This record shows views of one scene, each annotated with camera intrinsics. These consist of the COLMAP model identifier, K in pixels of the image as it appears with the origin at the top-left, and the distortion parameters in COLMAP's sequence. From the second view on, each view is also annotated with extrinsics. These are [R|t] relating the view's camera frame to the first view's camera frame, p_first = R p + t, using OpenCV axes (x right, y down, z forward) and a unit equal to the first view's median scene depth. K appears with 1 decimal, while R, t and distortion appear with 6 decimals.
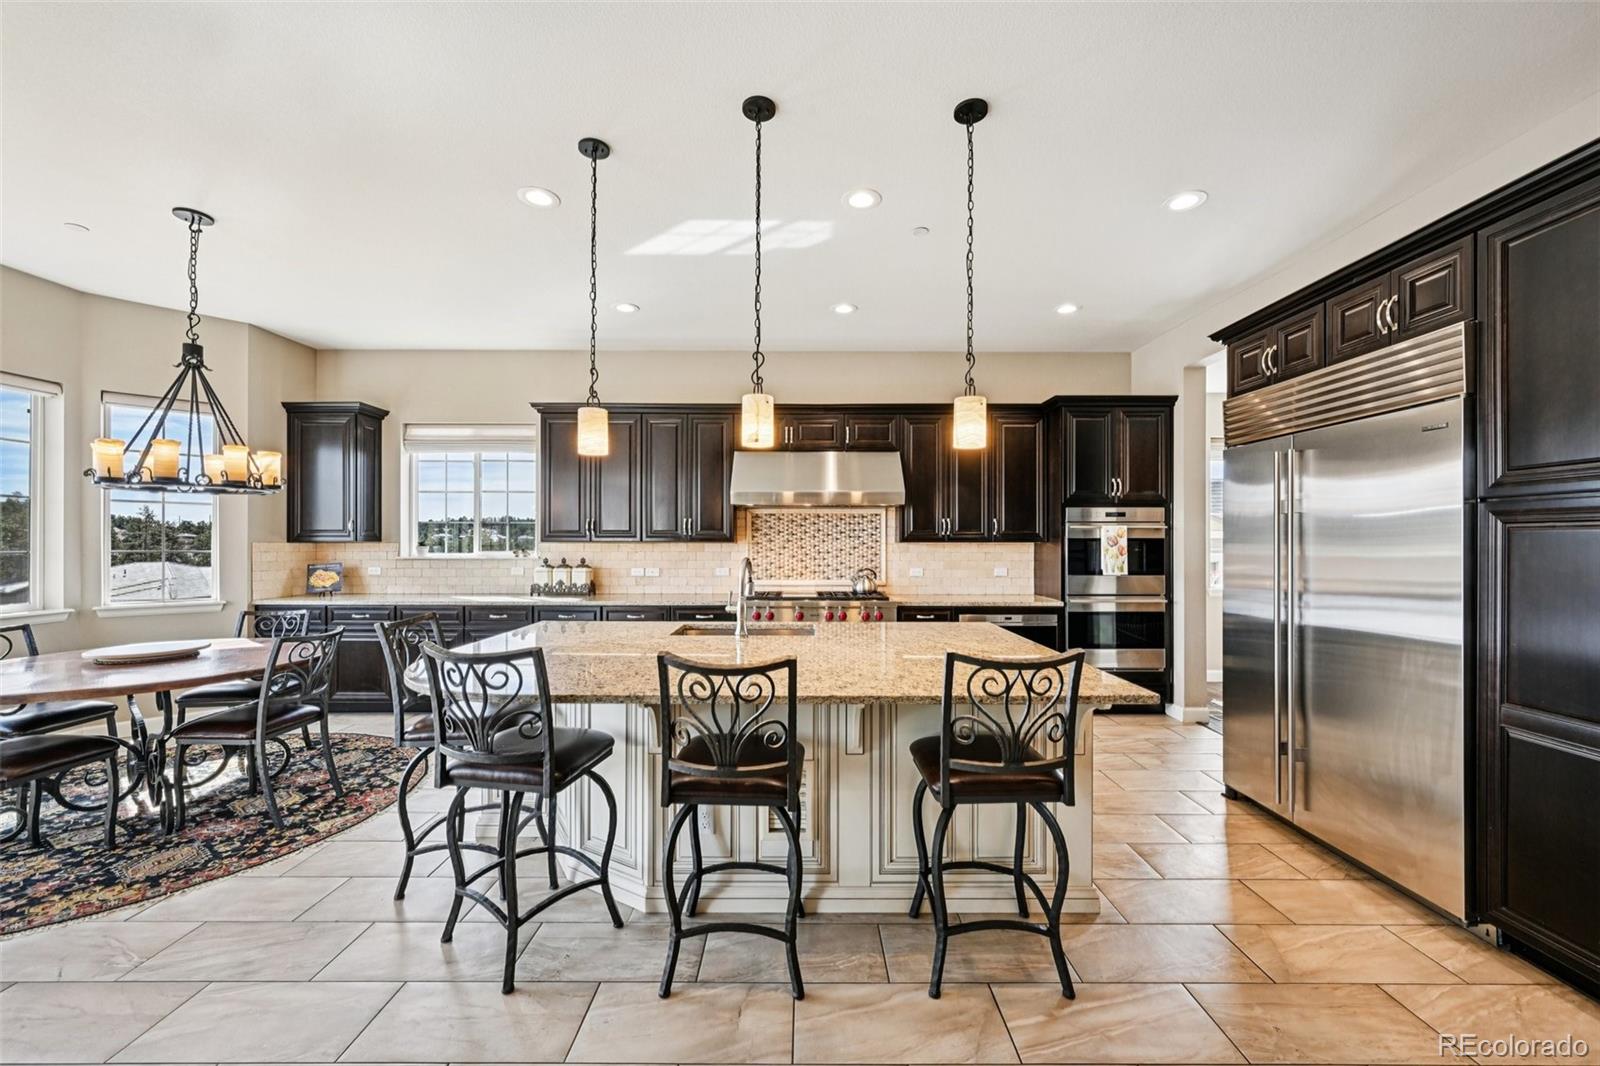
lens RADIAL K [[625.4, 0, 803.8], [0, 625.4, 539.7], [0, 0, 1]] dist [-0.000747, 0.000882]
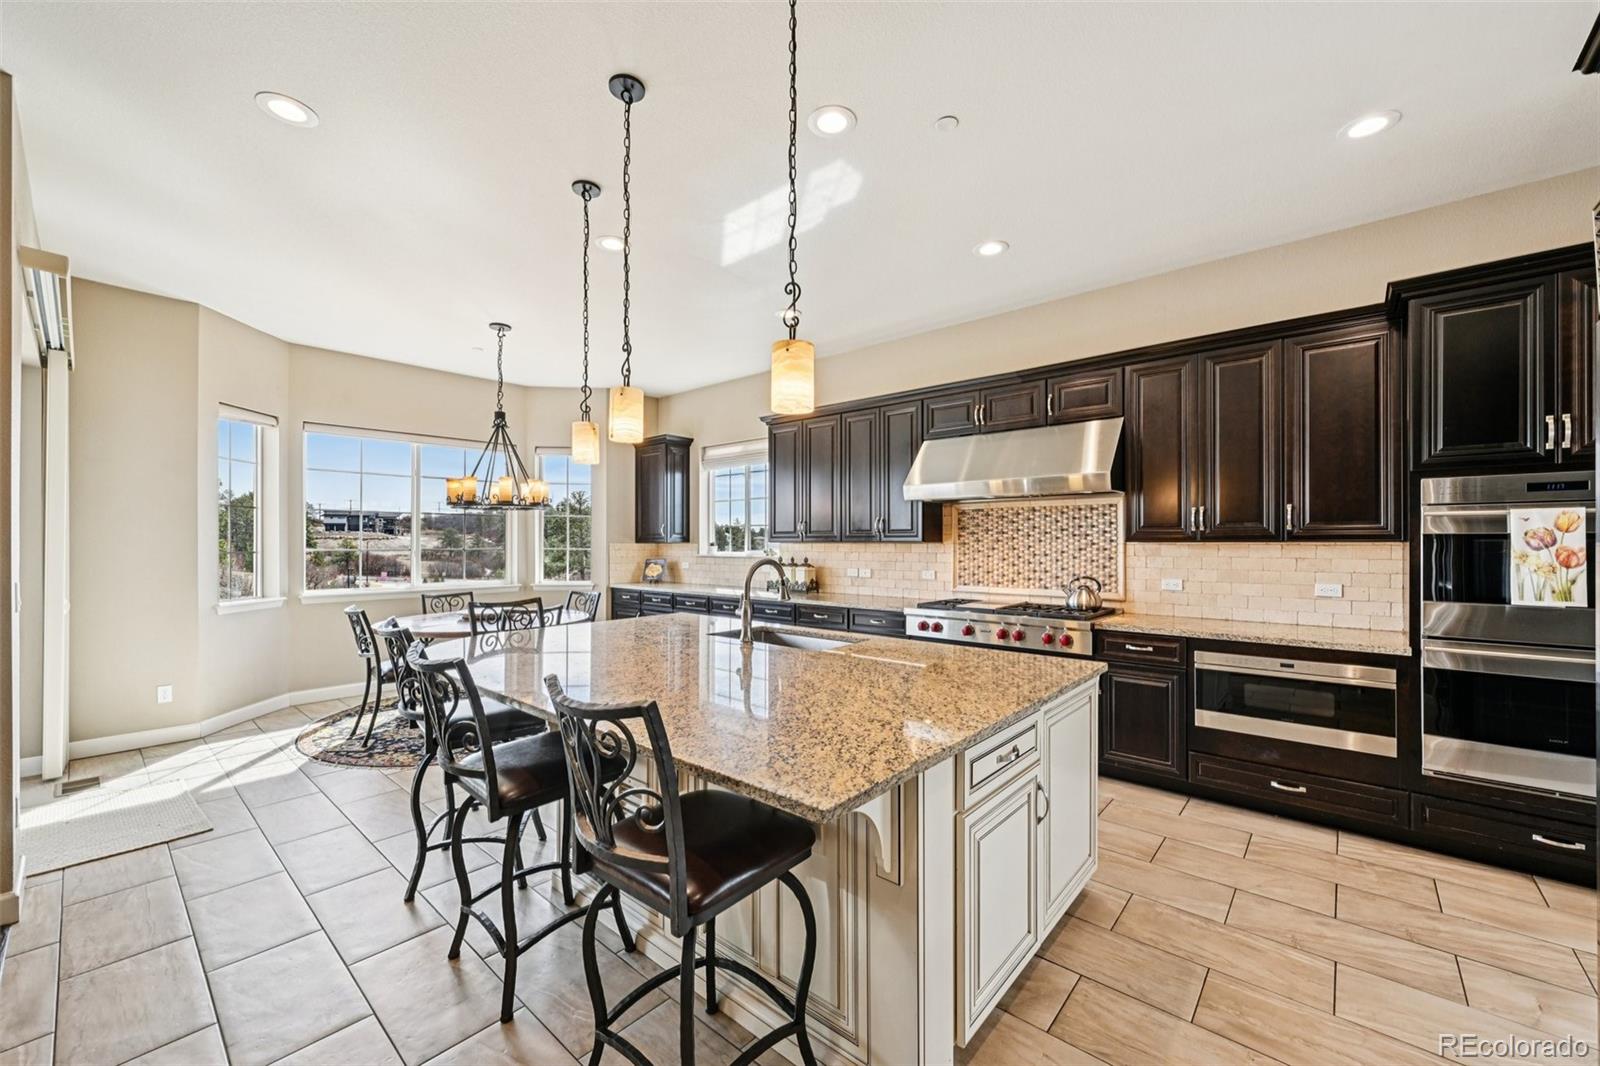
lens RADIAL K [[625.4, 0, 806.4], [0, 625.4, 540.3], [0, 0, 1]] dist [-0.000747, 0.000882]
pose [[0.755276, -0.003567, -0.655397, 0.345115], [0.003413, 0.999993, -0.001510, 0.001844], [0.655398, -0.001096, 0.755283, 0.208507]]
